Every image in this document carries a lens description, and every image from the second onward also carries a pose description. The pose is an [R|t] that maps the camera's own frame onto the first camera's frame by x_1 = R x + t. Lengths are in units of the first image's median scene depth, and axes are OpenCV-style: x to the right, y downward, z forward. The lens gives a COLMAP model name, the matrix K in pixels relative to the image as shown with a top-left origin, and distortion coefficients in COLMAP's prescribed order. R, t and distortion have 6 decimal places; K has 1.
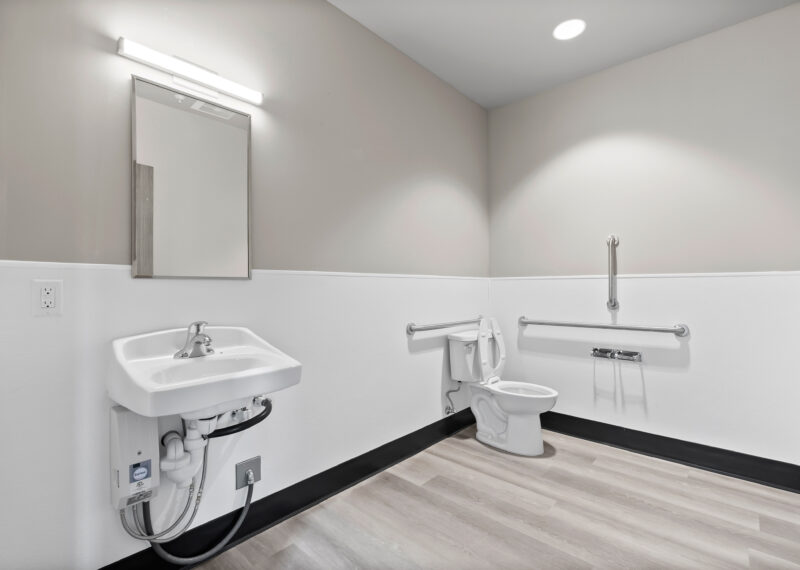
lens RADIAL K [[383.1, 0, 400.0], [0, 383.1, 284.3], [0, 0, 1]] dist [-0.003655, -0.000124]
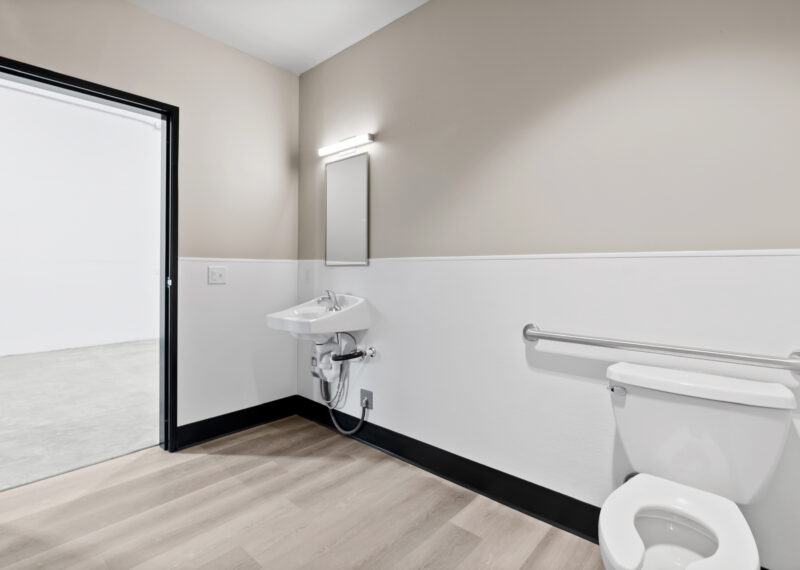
lens RADIAL K [[383.1, 0, 404.4], [0, 383.1, 271.6], [0, 0, 1]] dist [-0.003655, -0.000124]
pose [[0.023098, 0.001798, -0.999732, 0.925367], [-0.000286, 0.999998, 0.001792, 0.005690], [0.999733, 0.000245, 0.023098, 0.972611]]
